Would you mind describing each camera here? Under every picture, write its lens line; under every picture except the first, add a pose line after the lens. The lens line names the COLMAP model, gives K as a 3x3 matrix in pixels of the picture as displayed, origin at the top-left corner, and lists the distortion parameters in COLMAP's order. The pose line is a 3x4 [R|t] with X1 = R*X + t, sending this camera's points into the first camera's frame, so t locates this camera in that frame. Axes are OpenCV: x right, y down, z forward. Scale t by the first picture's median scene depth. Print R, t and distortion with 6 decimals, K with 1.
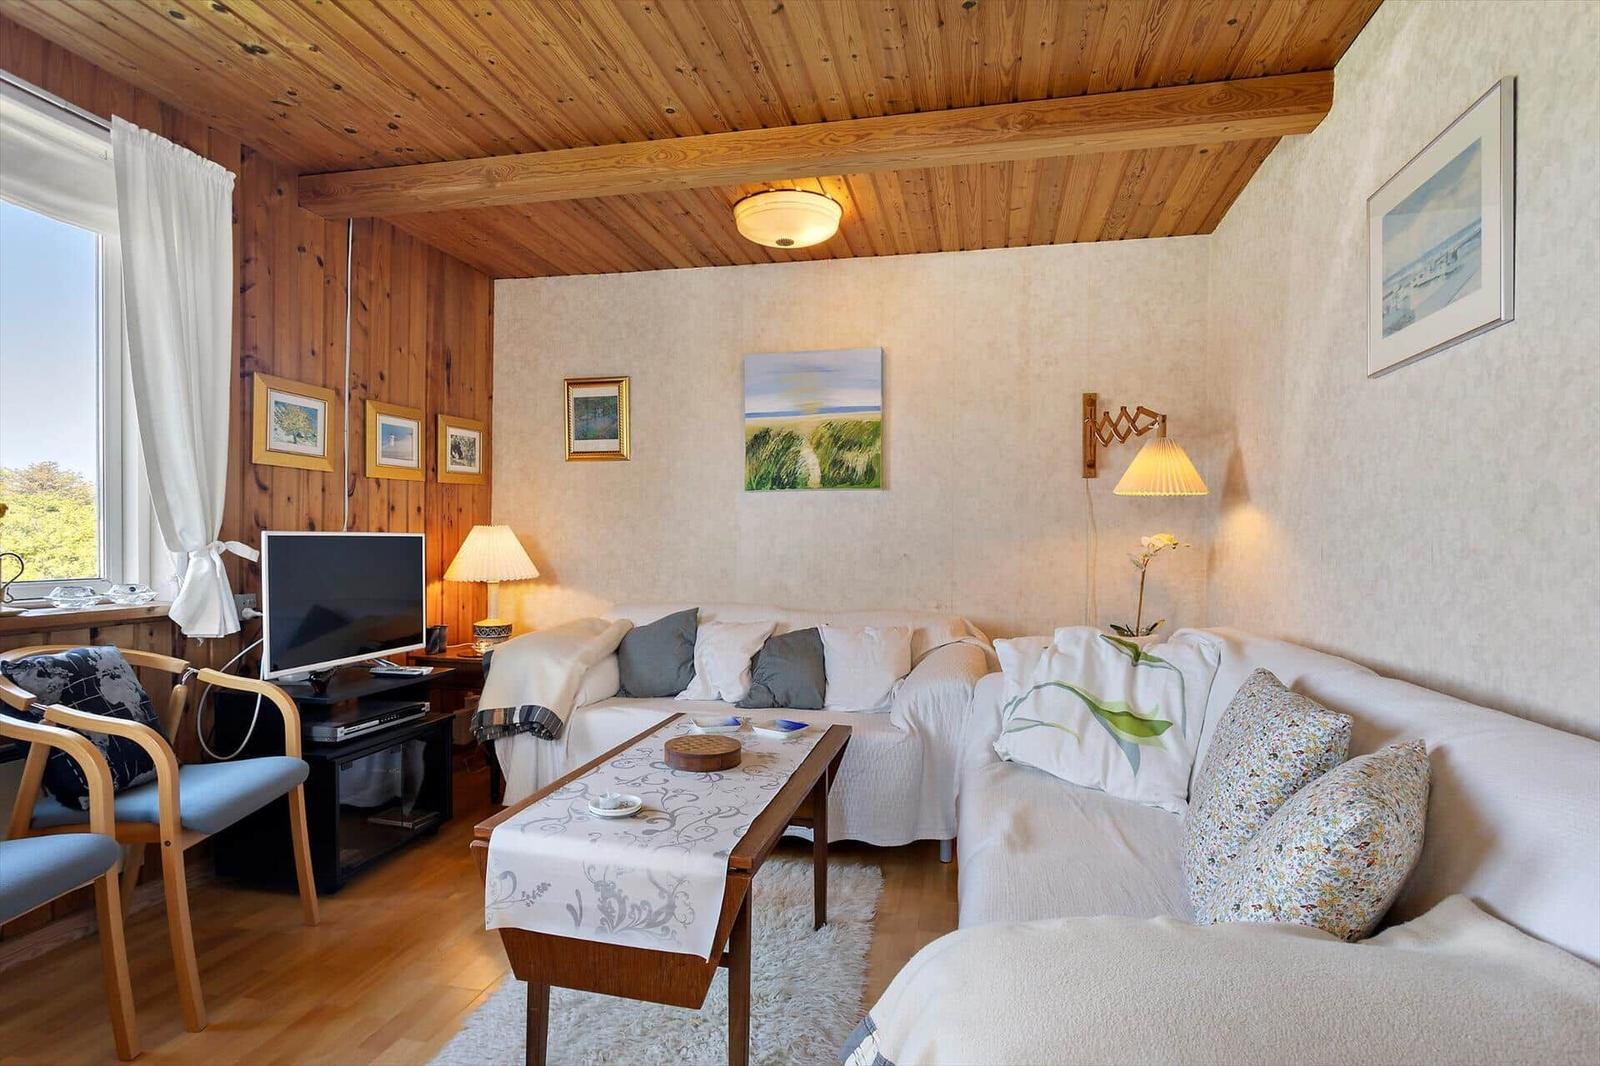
lens RADIAL K [[823.3, 0, 805.8], [0, 823.3, 550.7], [0, 0, 1]] dist [-0.001049, 0.000571]
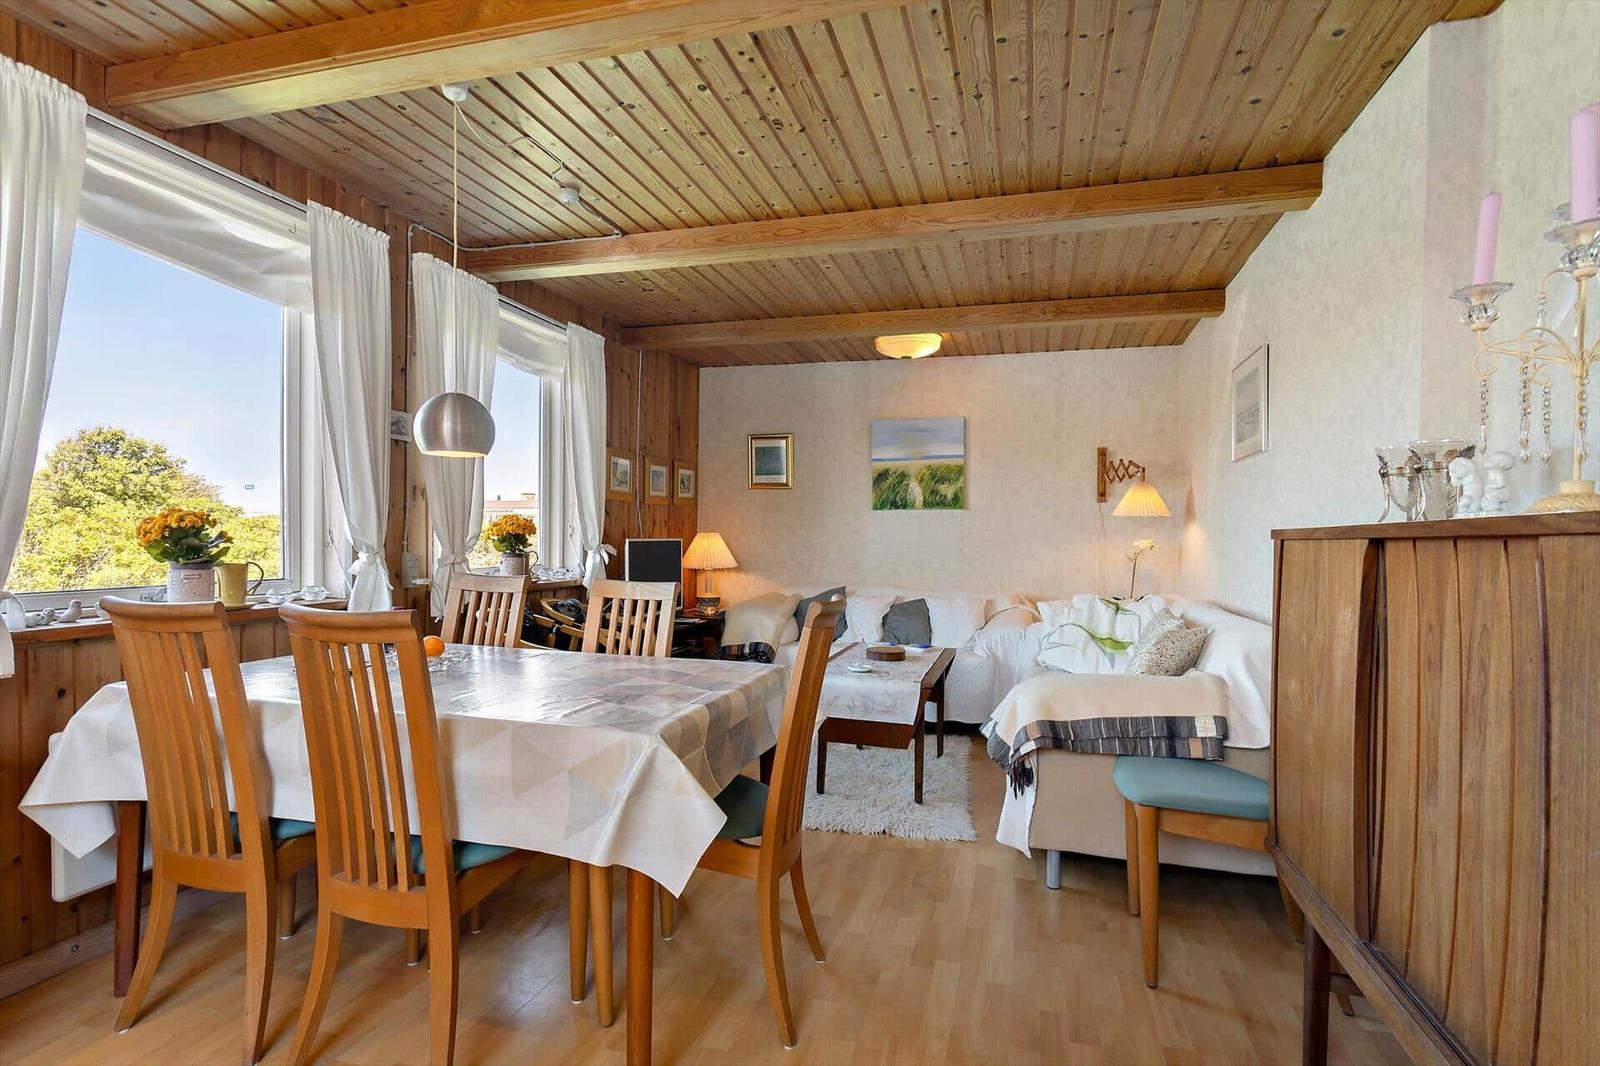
lens RADIAL K [[823.3, 0, 805.8], [0, 823.3, 550.7], [0, 0, 1]] dist [-0.001049, 0.000571]
pose [[0.998474, 0.001346, -0.055204, -0.122004], [-0.001097, 0.999989, 0.004544, -0.004960], [0.055210, -0.004477, 0.998465, -0.567164]]
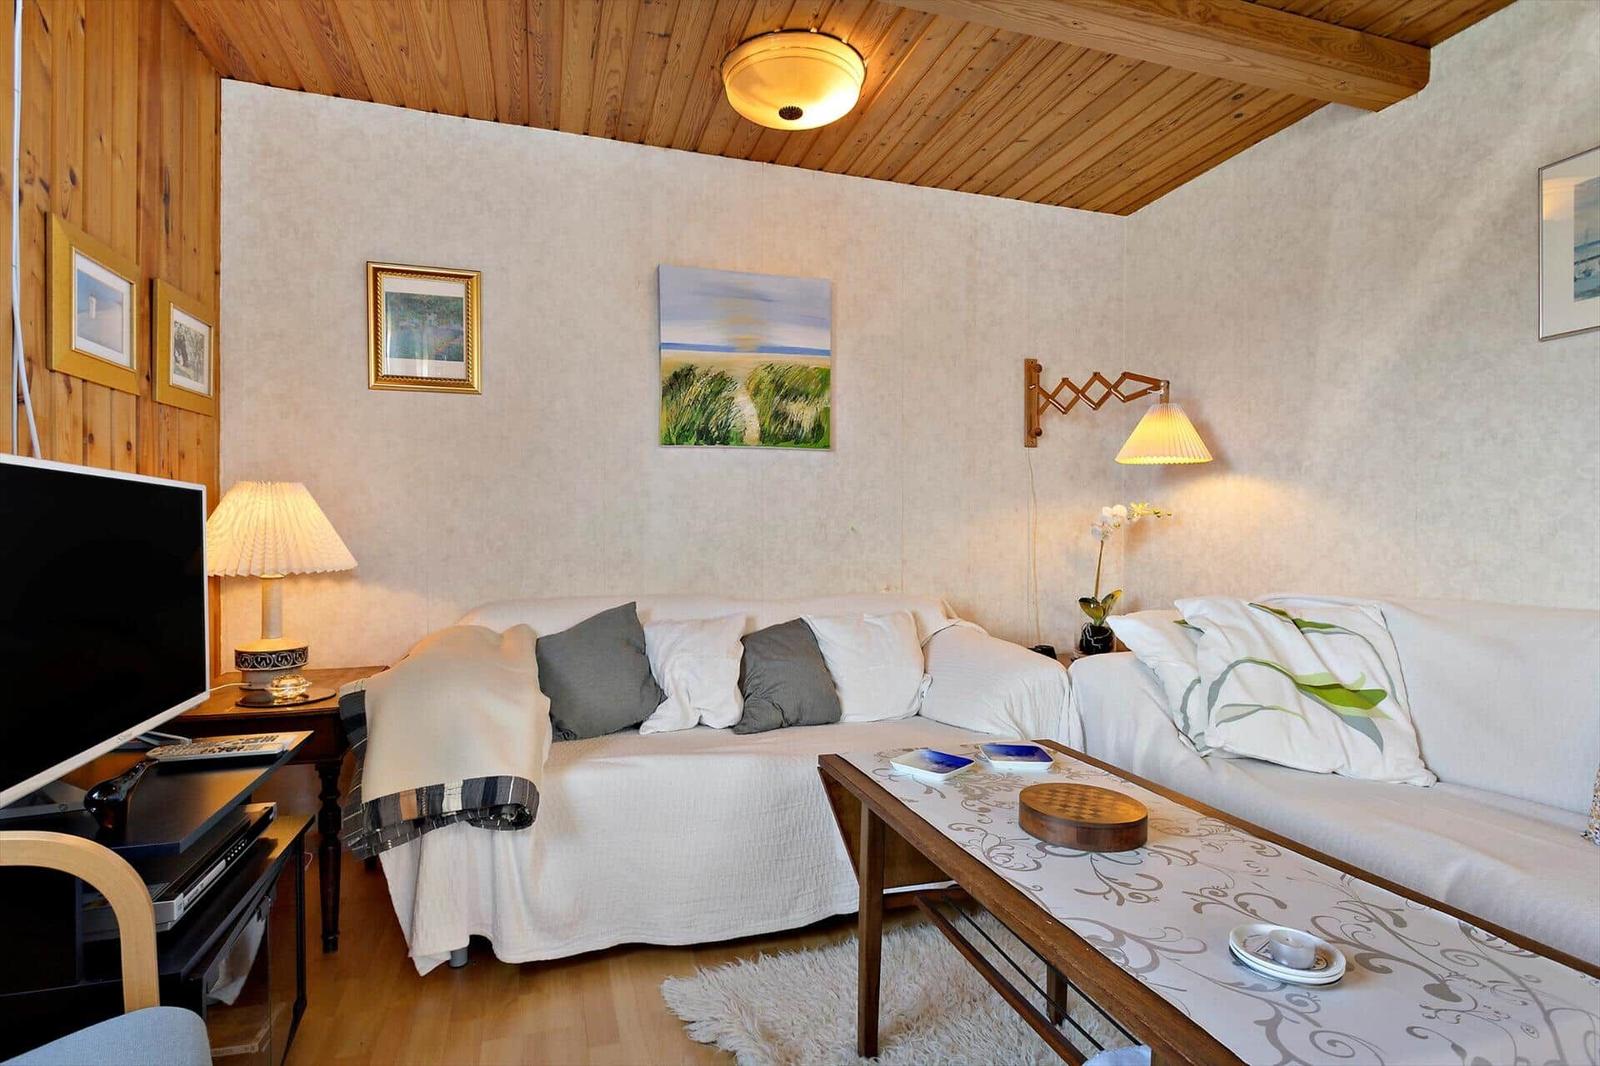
lens RADIAL K [[788.3, 0, 784.8], [0, 788.3, 541.7], [0, 0, 1]] dist [0.000699, 0.000856]
pose [[0.867677, -0.010537, 0.497016, -0.365837], [0.012886, 0.999916, -0.001297, 0.019834], [-0.496961, 0.007530, 0.867740, 0.345395]]
